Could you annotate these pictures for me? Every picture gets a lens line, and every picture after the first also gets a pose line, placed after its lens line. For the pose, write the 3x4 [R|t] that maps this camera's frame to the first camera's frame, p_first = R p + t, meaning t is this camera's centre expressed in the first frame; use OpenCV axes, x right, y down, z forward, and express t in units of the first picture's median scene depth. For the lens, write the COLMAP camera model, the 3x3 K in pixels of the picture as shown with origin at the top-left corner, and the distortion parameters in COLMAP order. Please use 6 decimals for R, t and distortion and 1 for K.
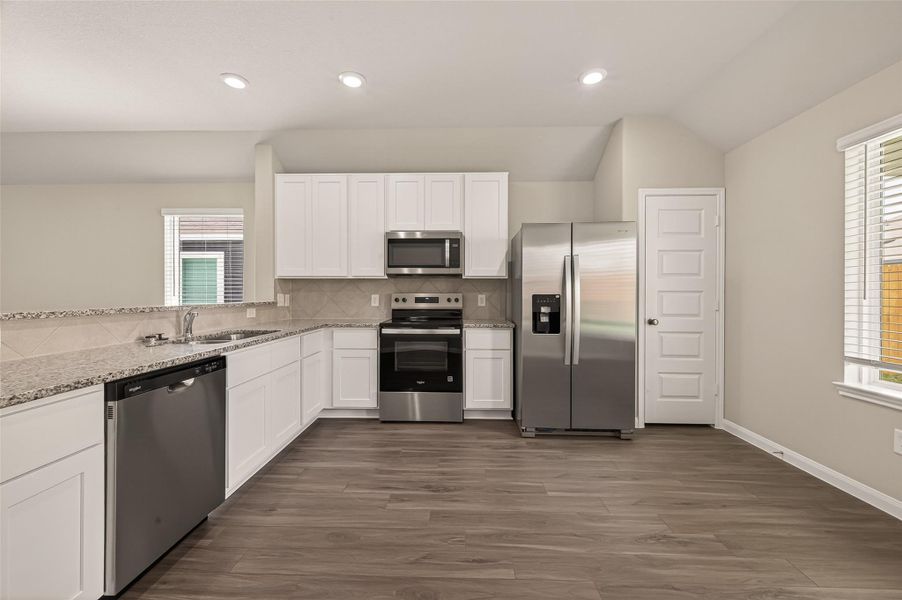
lens RADIAL K [[353.1, 0, 450.8], [0, 353.1, 296.3], [0, 0, 1]] dist [0.007598, -0.002354]
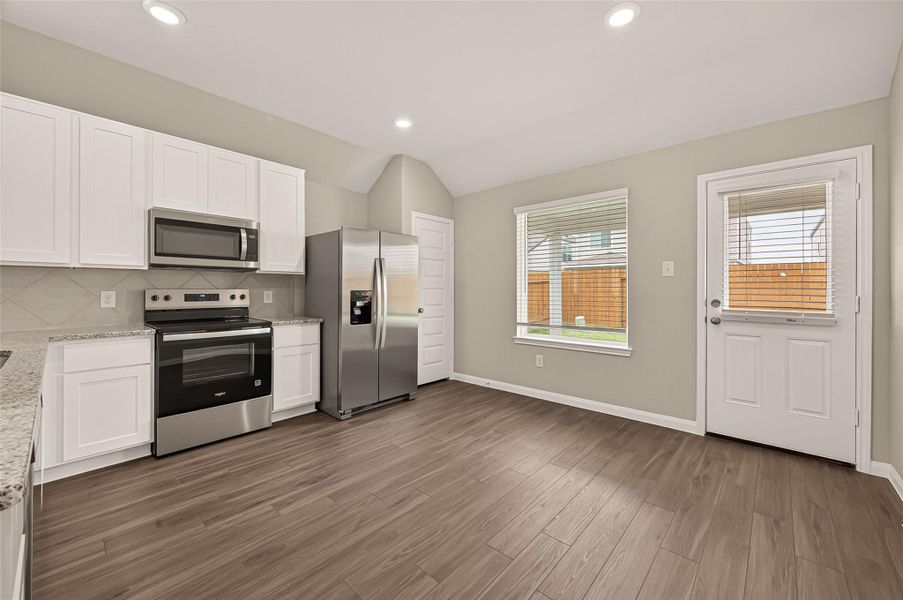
lens RADIAL K [[353.4, 0, 453.3], [0, 353.4, 291.3], [0, 0, 1]] dist [0.007598, -0.002354]
pose [[0.650128, -0.003211, 0.759818, -0.386426], [0.005180, 0.999987, -0.000207, -0.000797], [-0.759807, 0.004070, 0.650136, 0.016341]]
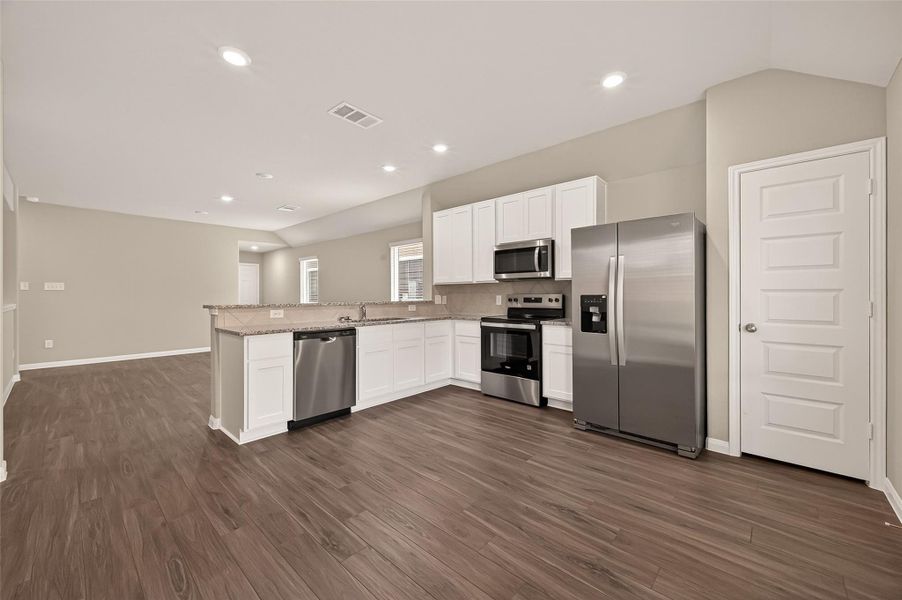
lens RADIAL K [[353.1, 0, 454.8], [0, 353.1, 296.9], [0, 0, 1]] dist [0.007598, -0.002354]
pose [[0.761395, -0.001212, -0.648288, 0.593137], [0.000763, 0.999999, -0.000973, 0.001007], [0.648288, 0.000246, 0.761395, -0.051582]]
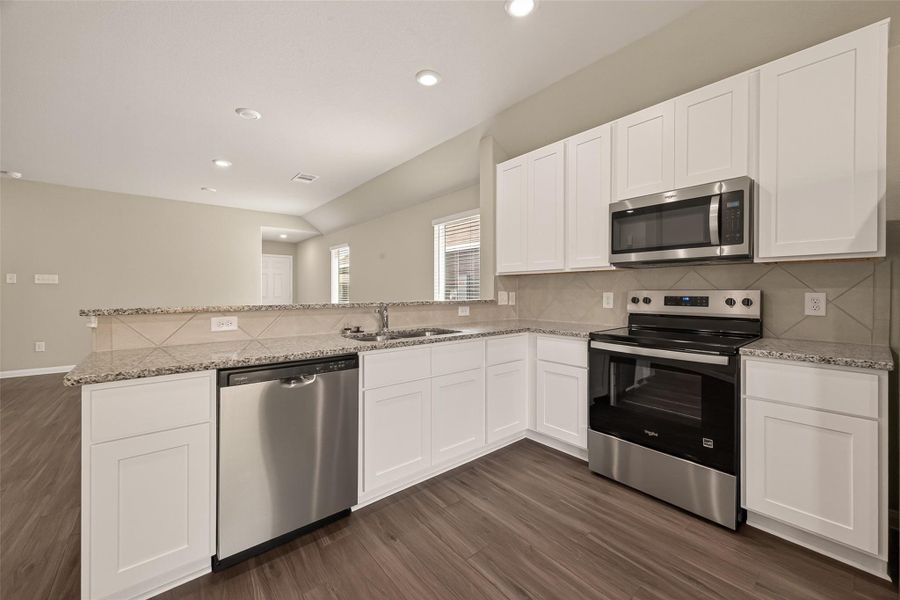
lens RADIAL K [[352.3, 0, 452.7], [0, 352.3, 294.3], [0, 0, 1]] dist [0.007598, -0.002354]
pose [[0.661511, 0.004977, -0.749919, 0.156581], [-0.004306, 0.999987, 0.002838, -0.002145], [0.749923, 0.001352, 0.661523, 0.338251]]
